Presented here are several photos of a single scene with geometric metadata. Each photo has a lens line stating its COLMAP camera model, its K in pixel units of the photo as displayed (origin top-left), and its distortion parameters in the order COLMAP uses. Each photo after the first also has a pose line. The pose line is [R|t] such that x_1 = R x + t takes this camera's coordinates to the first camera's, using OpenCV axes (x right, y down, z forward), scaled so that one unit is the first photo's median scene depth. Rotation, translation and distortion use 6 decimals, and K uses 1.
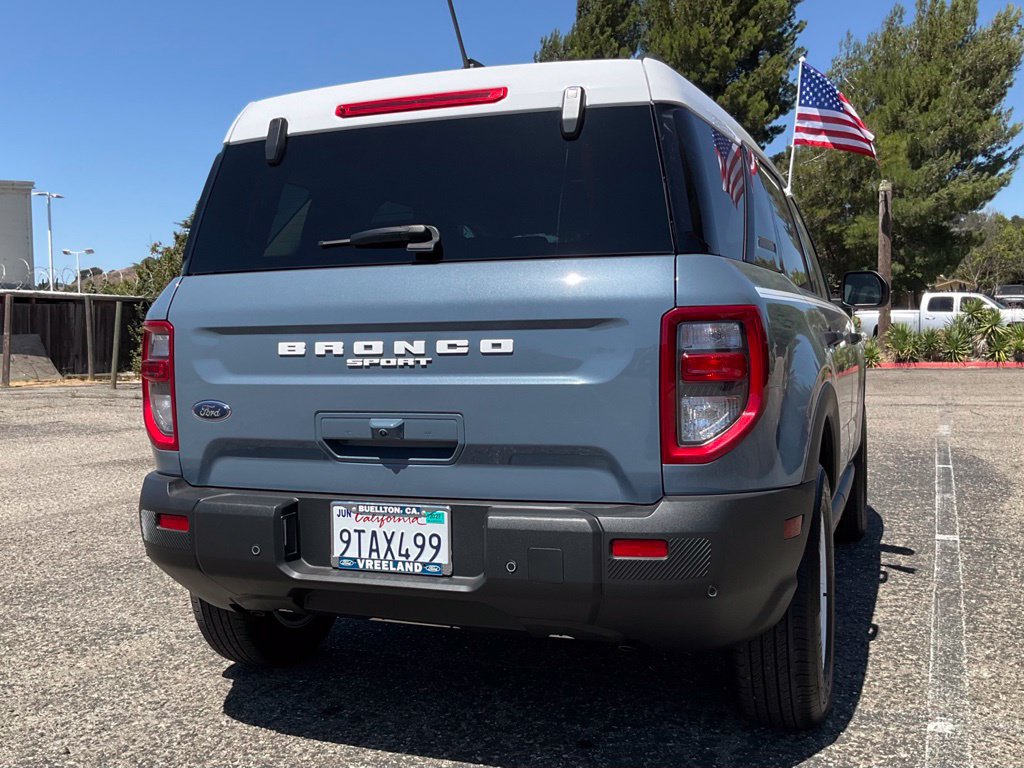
lens RADIAL K [[1138.0, 0, 518.7], [0, 1138.0, 389.8], [0, 0, 1]] dist [0.063454, 0.000000]
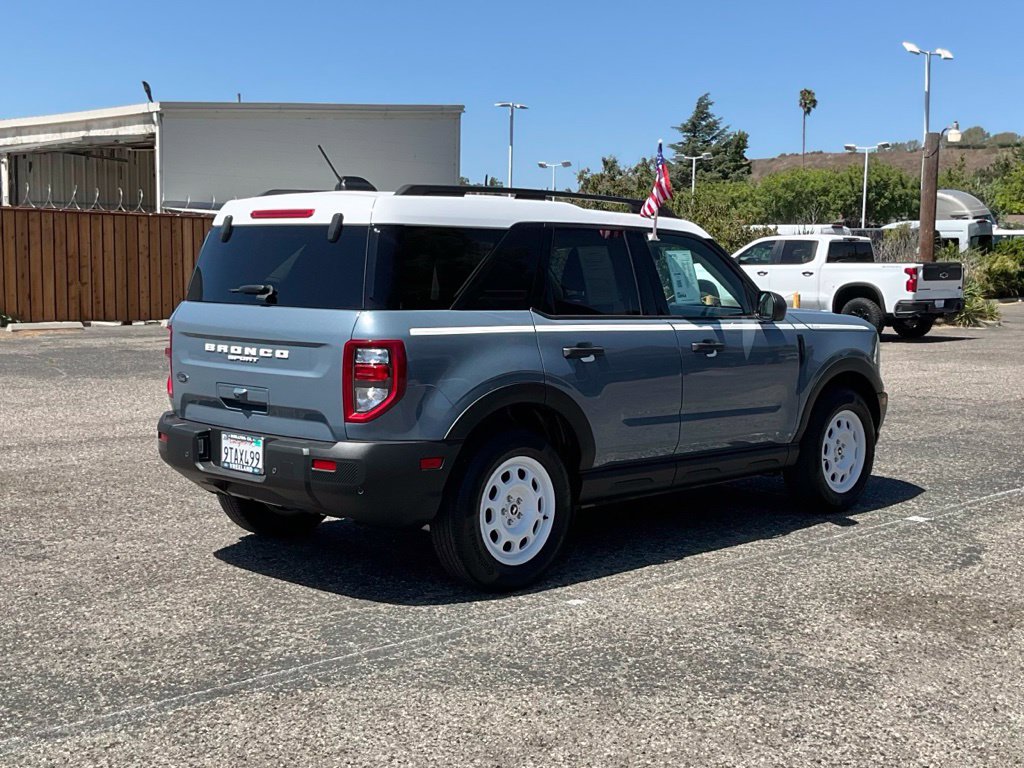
lens RADIAL K [[1463.8, 0, 566.2], [0, 1463.8, 388.7], [0, 0, 1]] dist [0.067244, 0.000000]
pose [[0.929297, 0.062522, -0.364002, 1.236787], [-0.048808, 0.997713, 0.046762, -0.111674], [0.366093, -0.025689, 0.930223, -1.027328]]
